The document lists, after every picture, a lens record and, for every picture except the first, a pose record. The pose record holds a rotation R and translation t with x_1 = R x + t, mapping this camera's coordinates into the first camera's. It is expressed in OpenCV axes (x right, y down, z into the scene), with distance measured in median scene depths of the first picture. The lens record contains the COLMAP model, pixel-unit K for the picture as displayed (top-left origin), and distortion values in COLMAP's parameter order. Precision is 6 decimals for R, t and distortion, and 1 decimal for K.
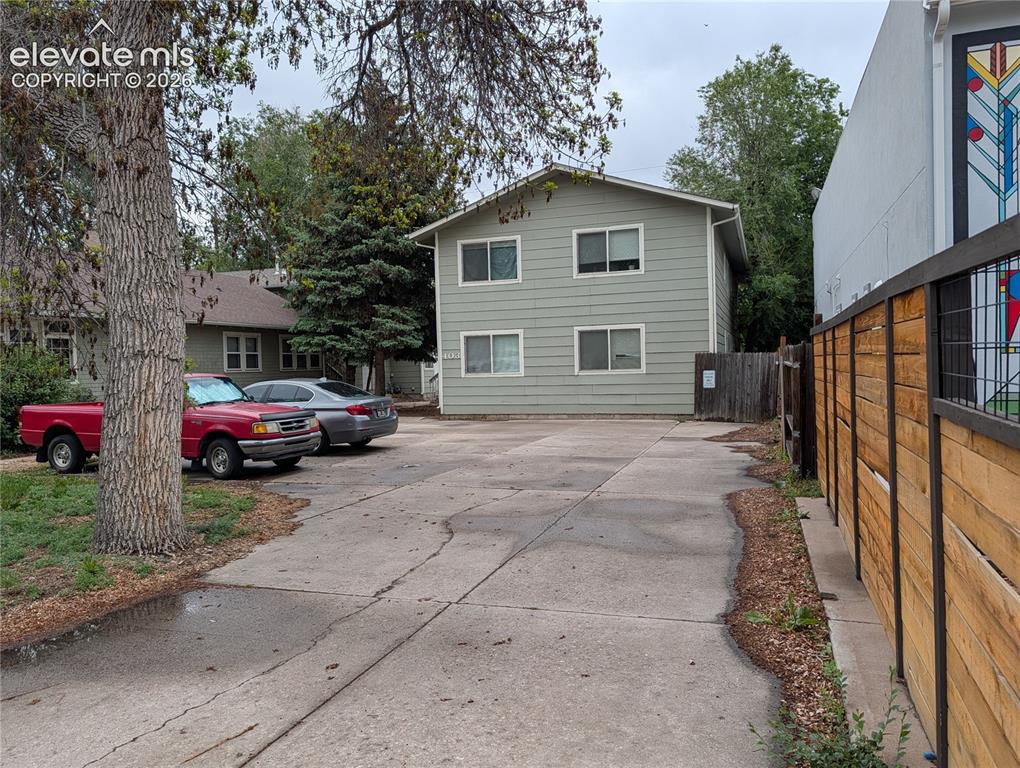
lens RADIAL K [[721.5, 0, 509.1], [0, 721.5, 387.0], [0, 0, 1]] dist [0.071686, 0.000149]
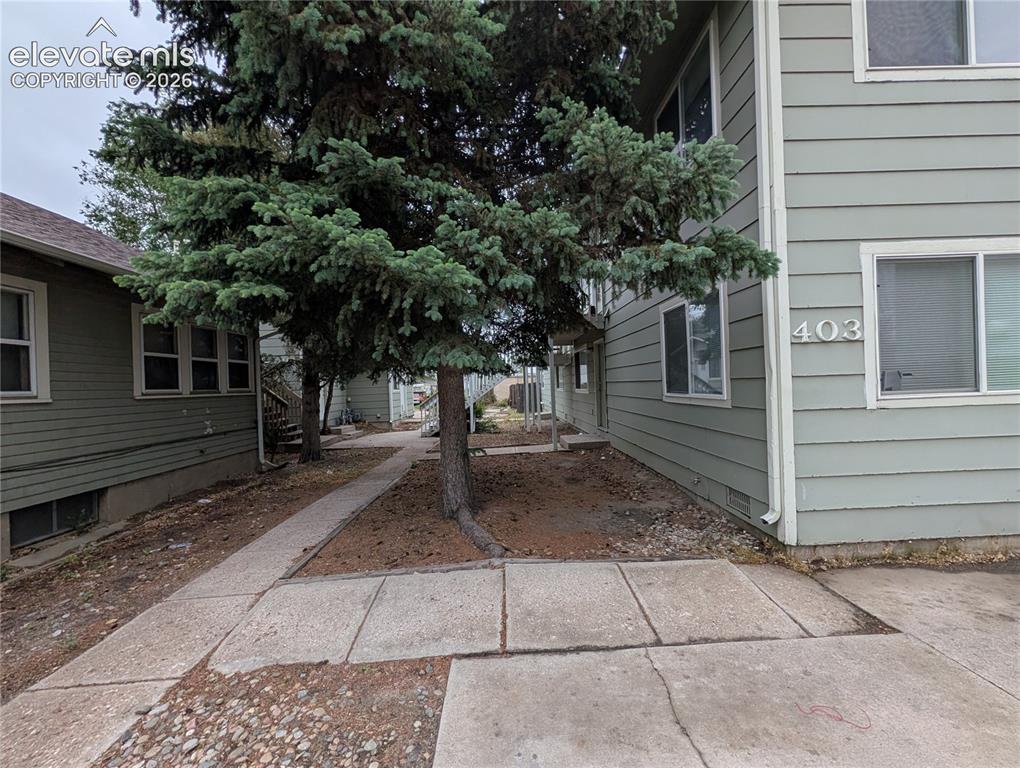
lens RADIAL K [[380.1, 0, 509.0], [0, 380.1, 385.6], [0, 0, 1]] dist [0.000324, 0.000038]
pose [[0.934516, -0.008793, 0.355812, -0.254741], [0.024035, 0.998972, -0.038439, -0.020034], [-0.355108, 0.044474, 0.933767, 0.942855]]
